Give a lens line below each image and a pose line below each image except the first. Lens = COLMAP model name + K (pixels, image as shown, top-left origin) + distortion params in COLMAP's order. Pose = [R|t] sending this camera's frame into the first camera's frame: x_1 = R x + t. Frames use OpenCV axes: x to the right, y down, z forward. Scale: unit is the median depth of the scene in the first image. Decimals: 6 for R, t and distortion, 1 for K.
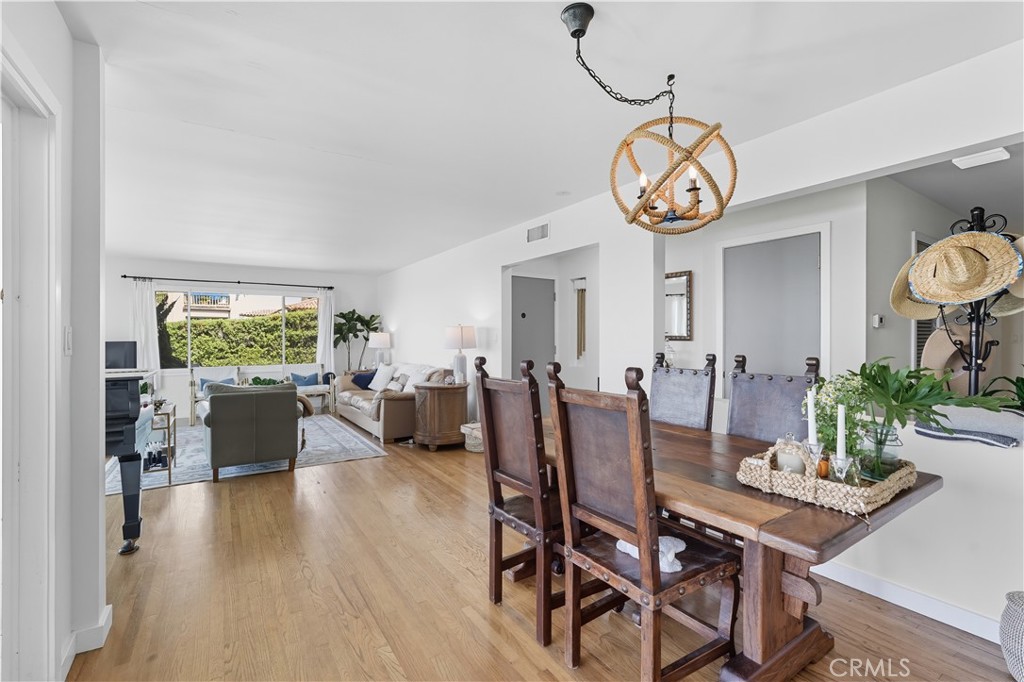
lens RADIAL K [[450.3, 0, 517.1], [0, 450.3, 338.8], [0, 0, 1]] dist [-0.017247, 0.000031]
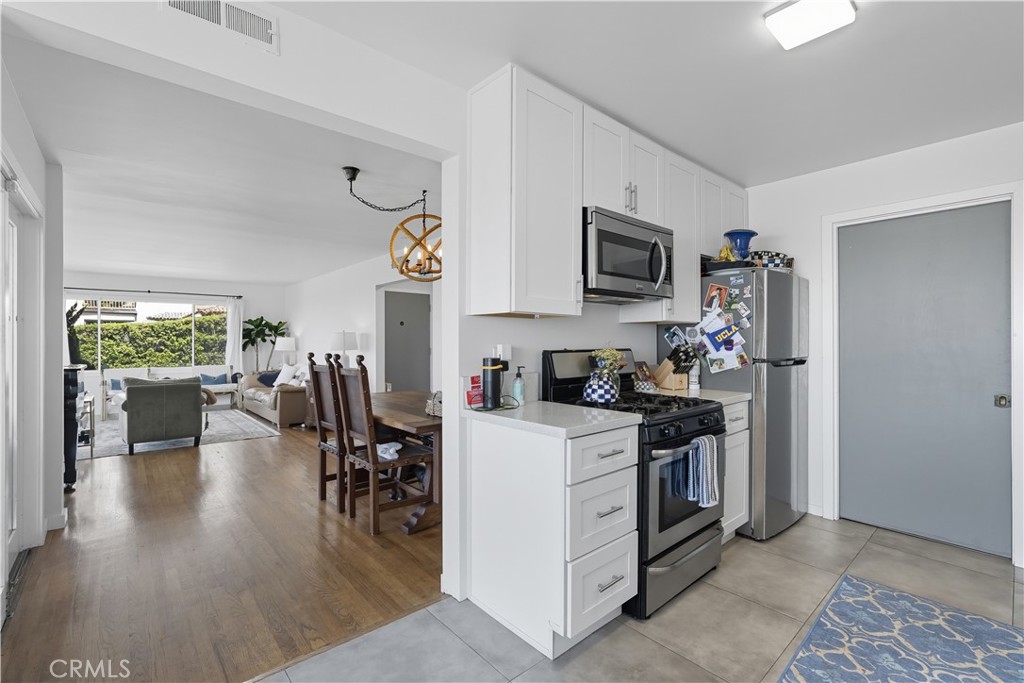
lens RADIAL K [[457.4, 0, 512.0], [0, 457.4, 341.5], [0, 0, 1]] dist [-0.001605, -0.000335]
pose [[0.992841, -0.001324, 0.119434, 0.128882], [0.001690, 0.999994, -0.002961, 0.001401], [-0.119430, 0.003142, 0.992838, -0.221276]]
